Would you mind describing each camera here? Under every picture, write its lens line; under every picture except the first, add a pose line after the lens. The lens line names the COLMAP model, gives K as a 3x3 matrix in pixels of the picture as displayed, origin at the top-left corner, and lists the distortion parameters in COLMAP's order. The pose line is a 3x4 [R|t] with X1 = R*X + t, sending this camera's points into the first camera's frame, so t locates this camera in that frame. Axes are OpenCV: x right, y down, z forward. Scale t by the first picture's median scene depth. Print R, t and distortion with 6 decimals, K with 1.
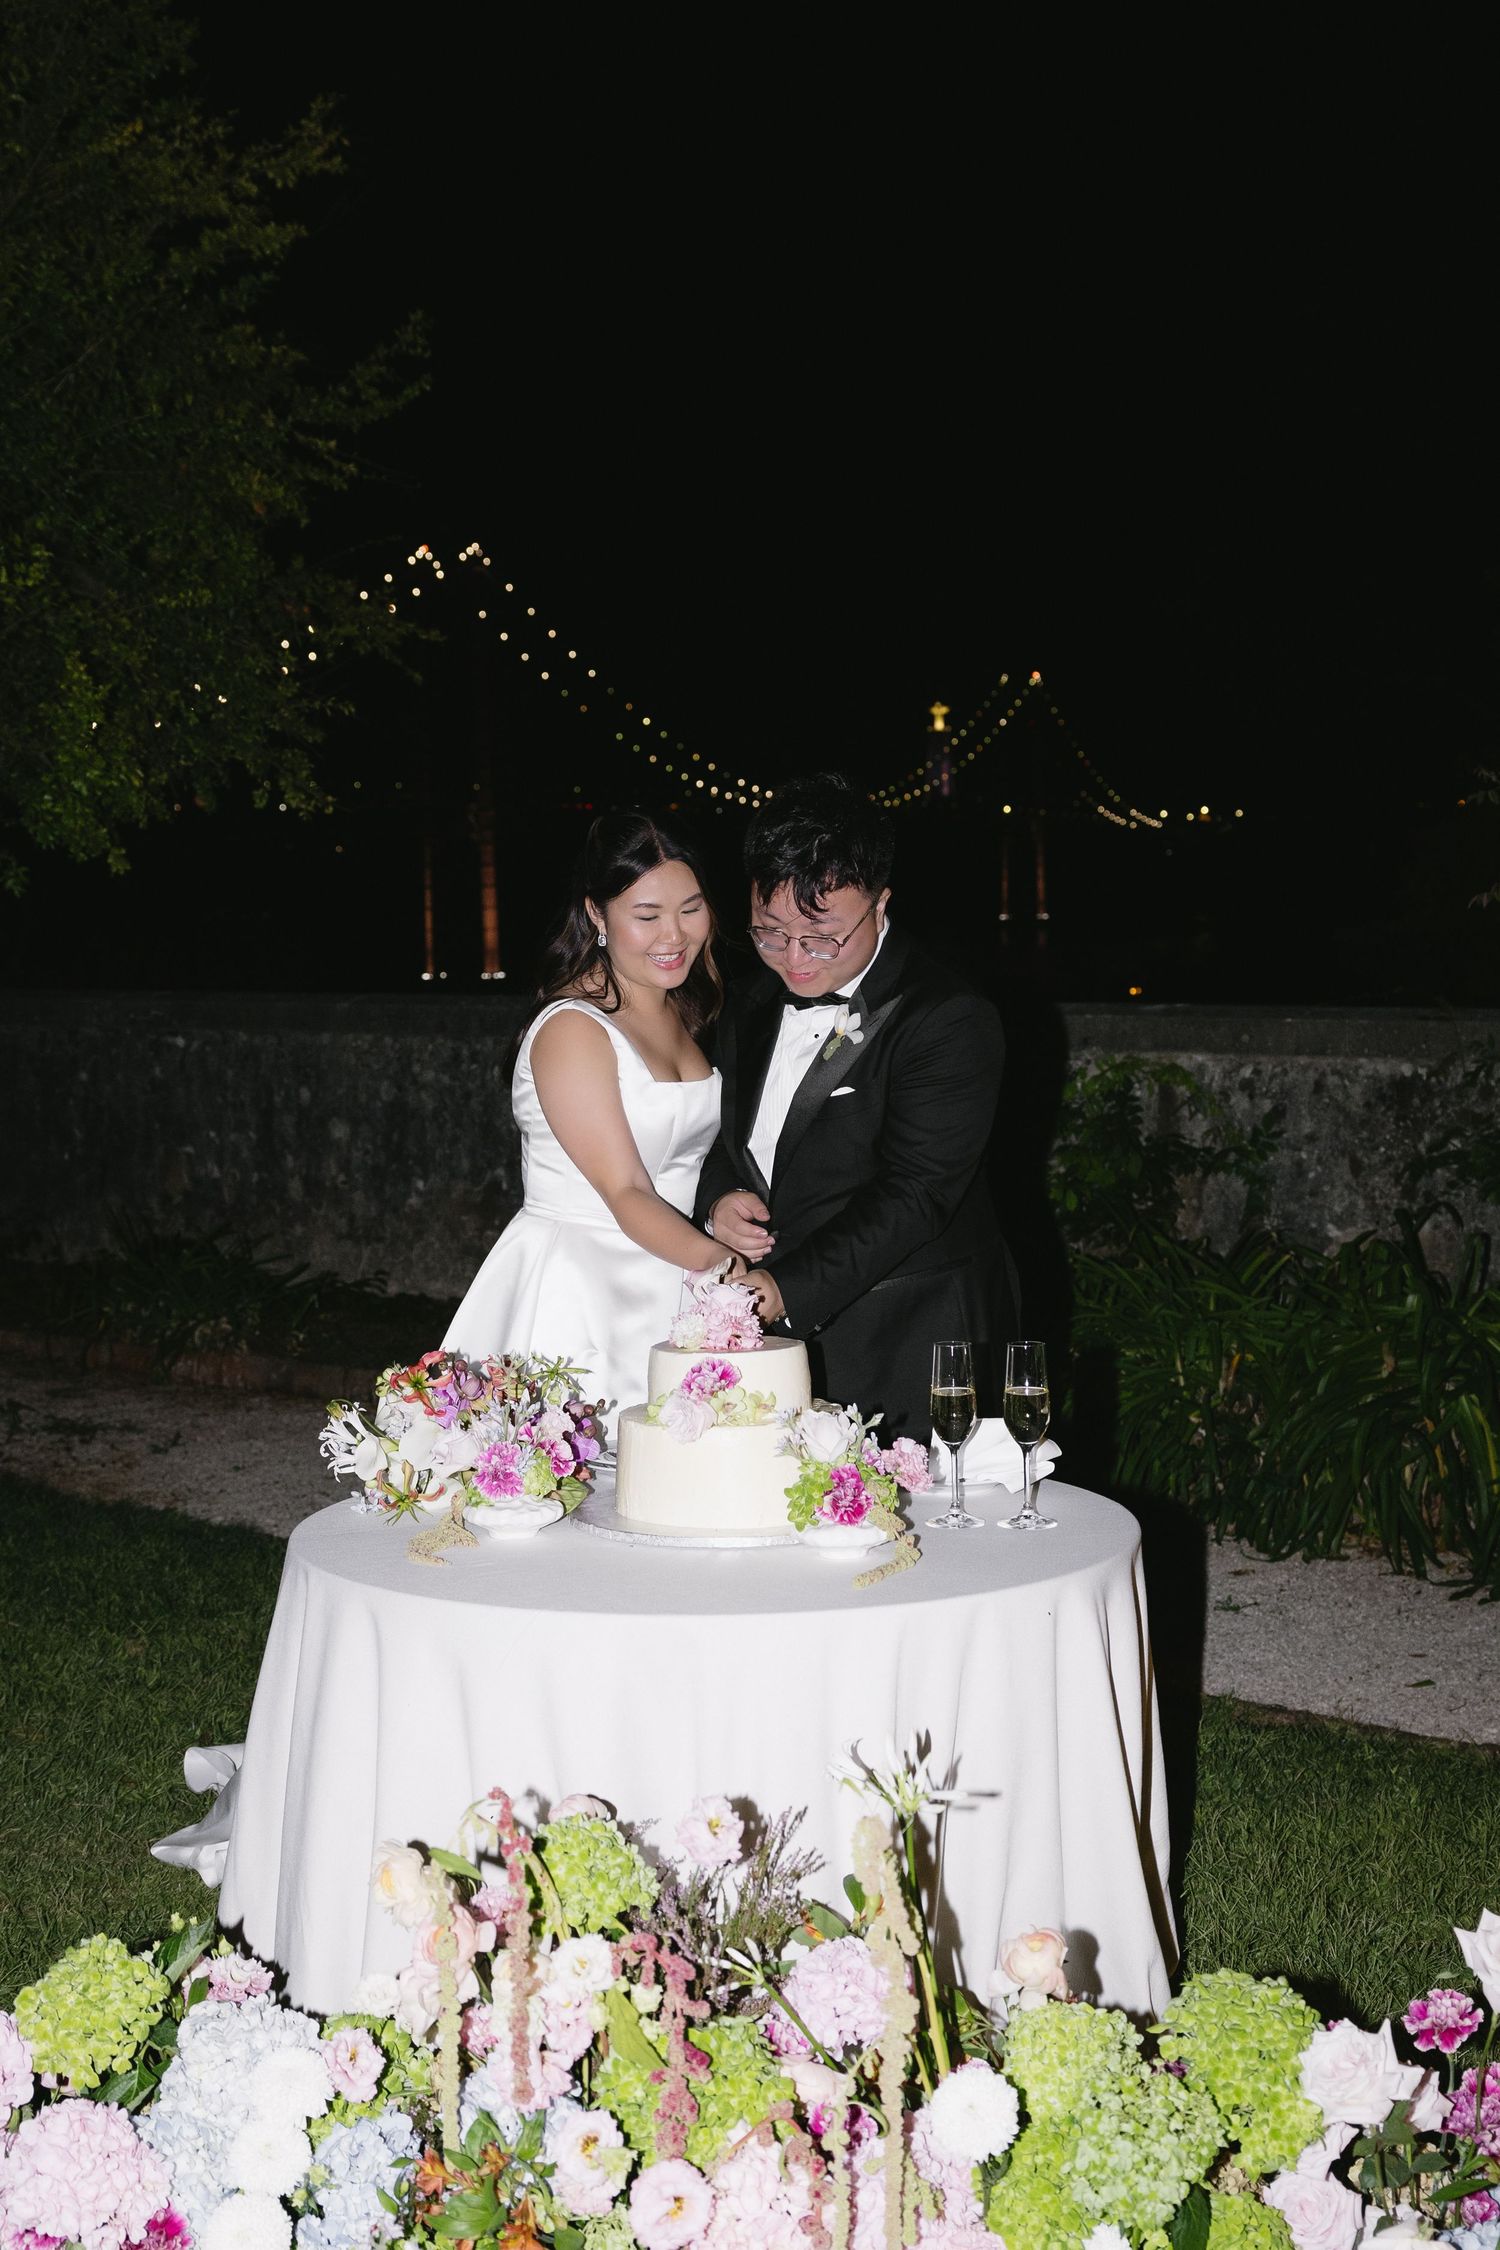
lens RADIAL K [[2867.3, 0, 791.7], [0, 2867.3, 1207.7], [0, 0, 1]] dist [-0.034572, 0.000000]
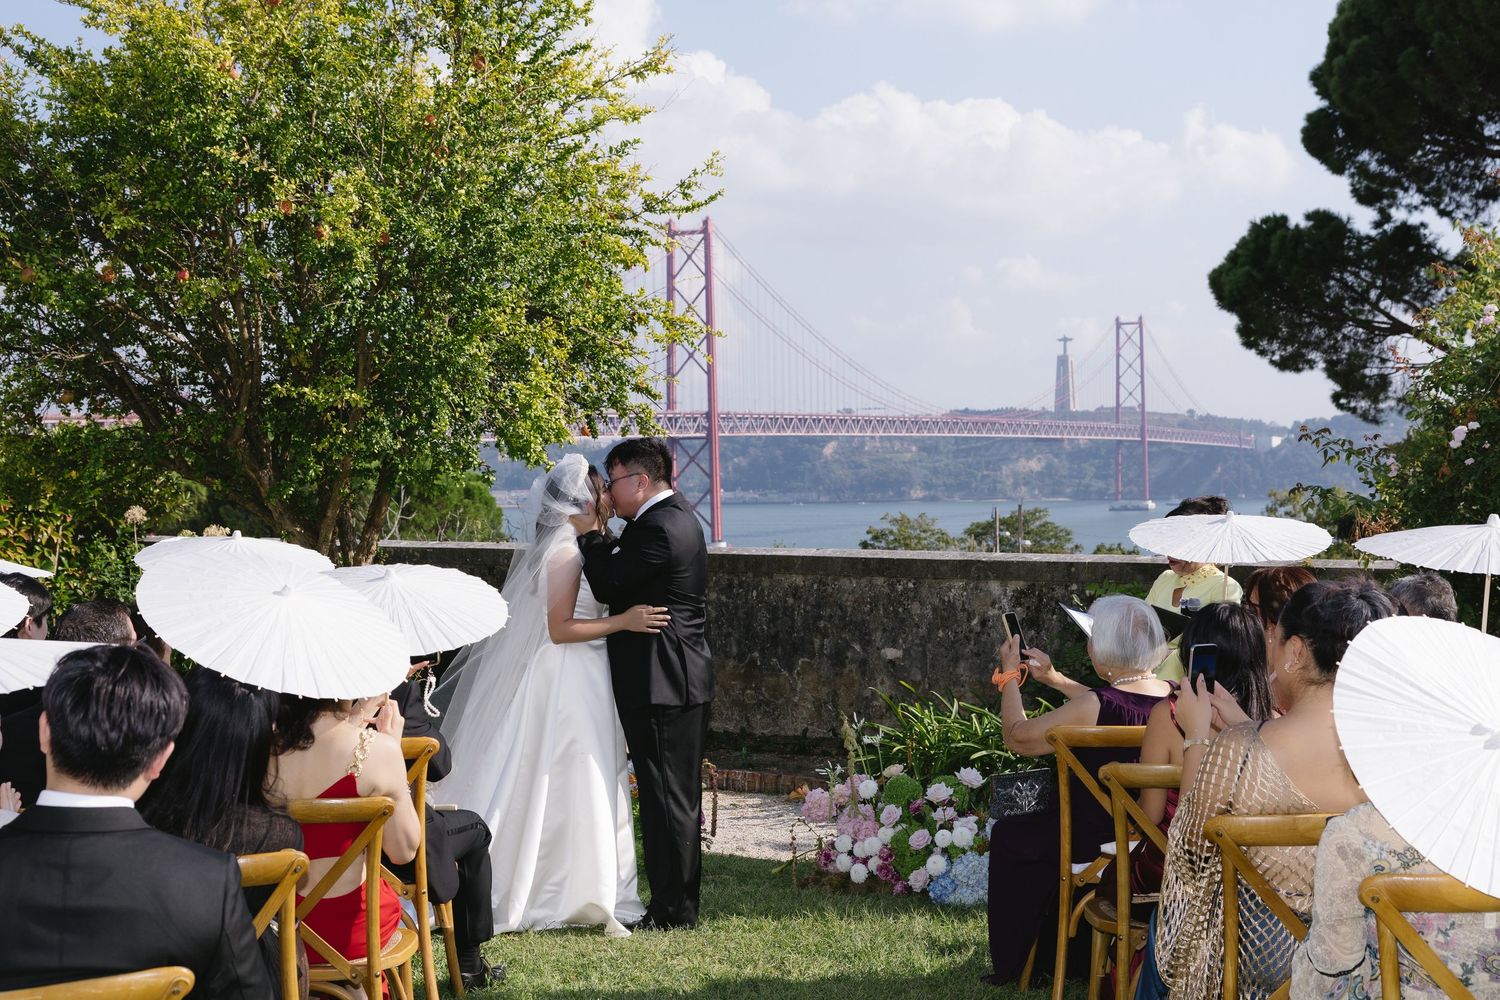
lens RADIAL K [[2374.0, 0, 724.5], [0, 2374.0, 468.6], [0, 0, 1]] dist [0.139269, 0.000000]
pose [[0.995408, 0.008045, -0.095386, 0.015671], [-0.018632, 0.993687, -0.110627, 0.050618], [0.093894, 0.111896, 0.989274, -0.565675]]
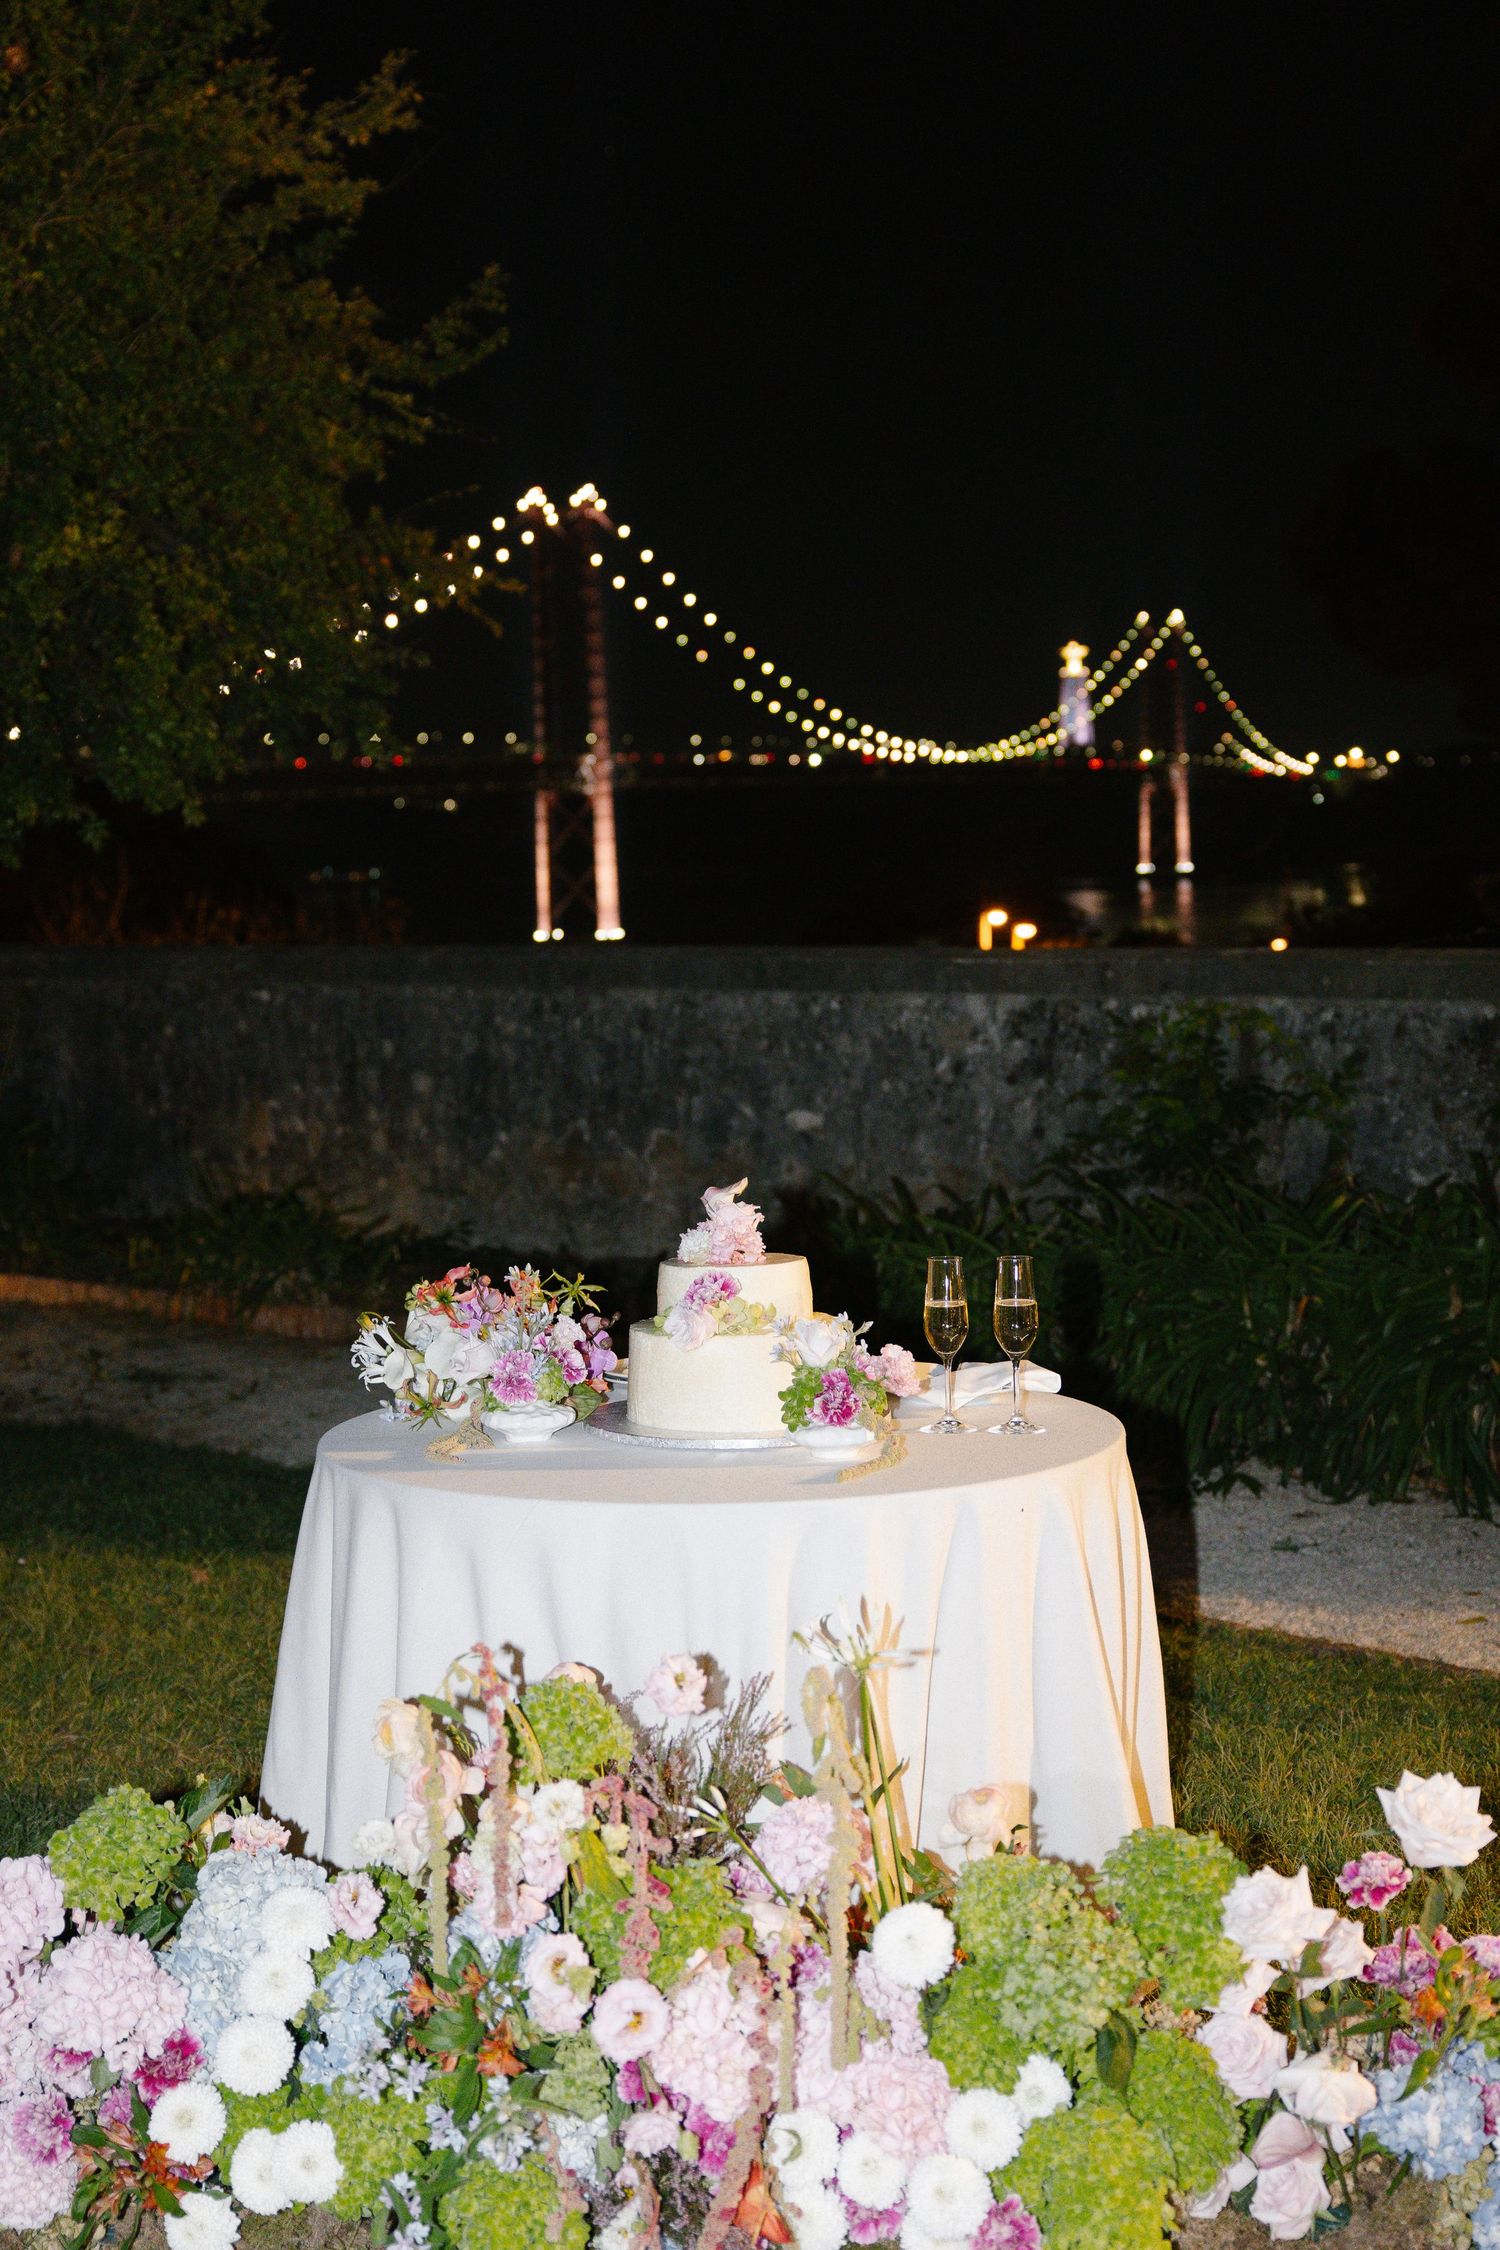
lens RADIAL K [[2998.7, 0, 747.7], [0, 2998.7, 1129.2], [0, 0, 1]] dist [-0.016331, 0.000000]
pose [[0.998287, -0.004197, -0.058350, 0.025038], [0.003305, 0.999876, -0.015375, 0.008752], [0.058407, 0.015155, 0.998178, -0.053263]]
